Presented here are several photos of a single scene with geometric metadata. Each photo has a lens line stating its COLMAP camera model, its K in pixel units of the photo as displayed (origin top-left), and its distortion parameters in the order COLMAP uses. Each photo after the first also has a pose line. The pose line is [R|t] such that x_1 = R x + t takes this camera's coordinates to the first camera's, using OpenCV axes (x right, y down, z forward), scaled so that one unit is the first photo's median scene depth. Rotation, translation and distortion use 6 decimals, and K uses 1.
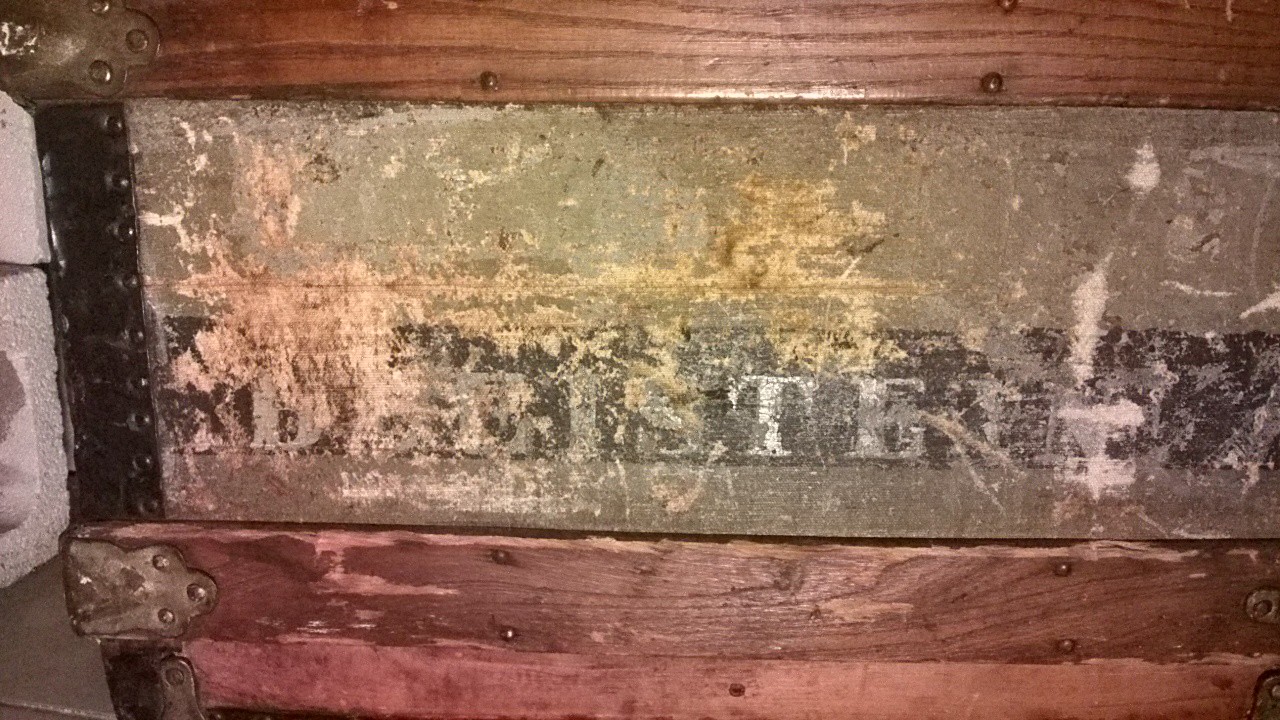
lens RADIAL K [[1111.2, 0, 640.0], [0, 1111.2, 360.0], [0, 0, 1]] dist [0.069209, -0.238733]
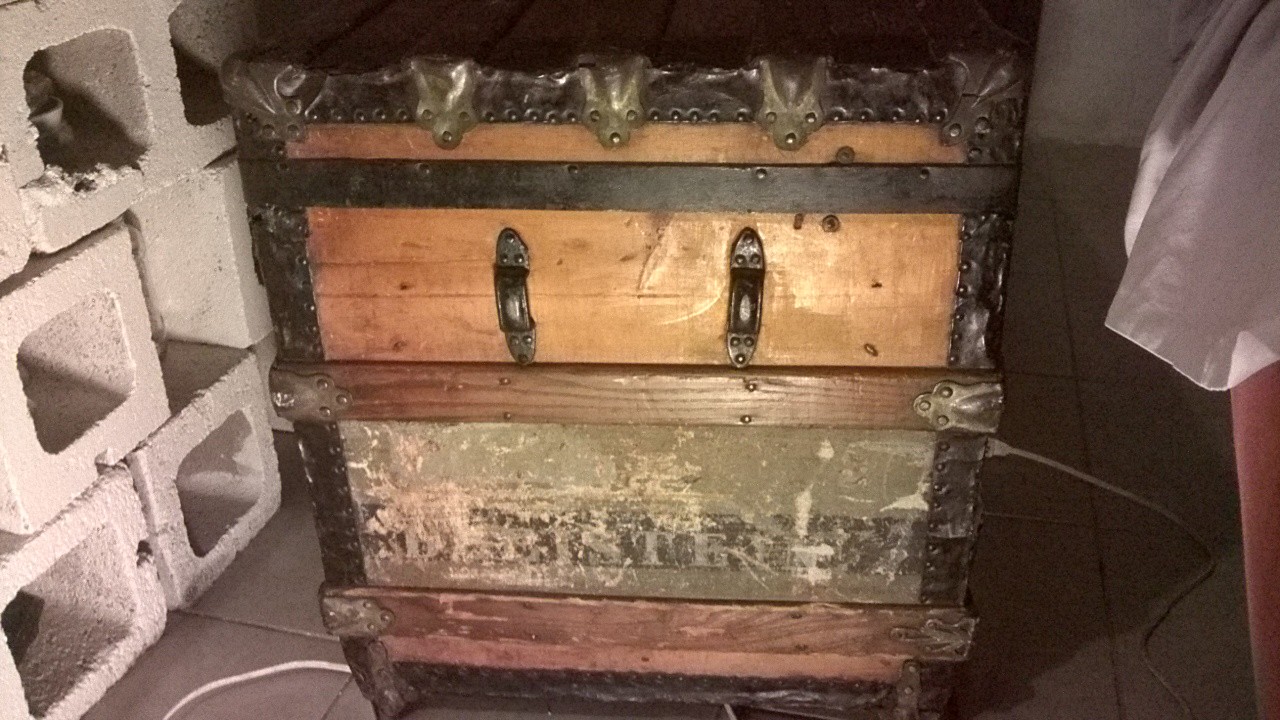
lens RADIAL K [[1111.2, 0, 640.0], [0, 1111.2, 360.0], [0, 0, 1]] dist [0.069209, -0.238733]
pose [[0.997016, -0.003759, -0.077108, 0.256352], [0.022630, 0.969167, 0.245363, -0.799626], [0.073808, -0.246375, 0.966360, -0.914716]]
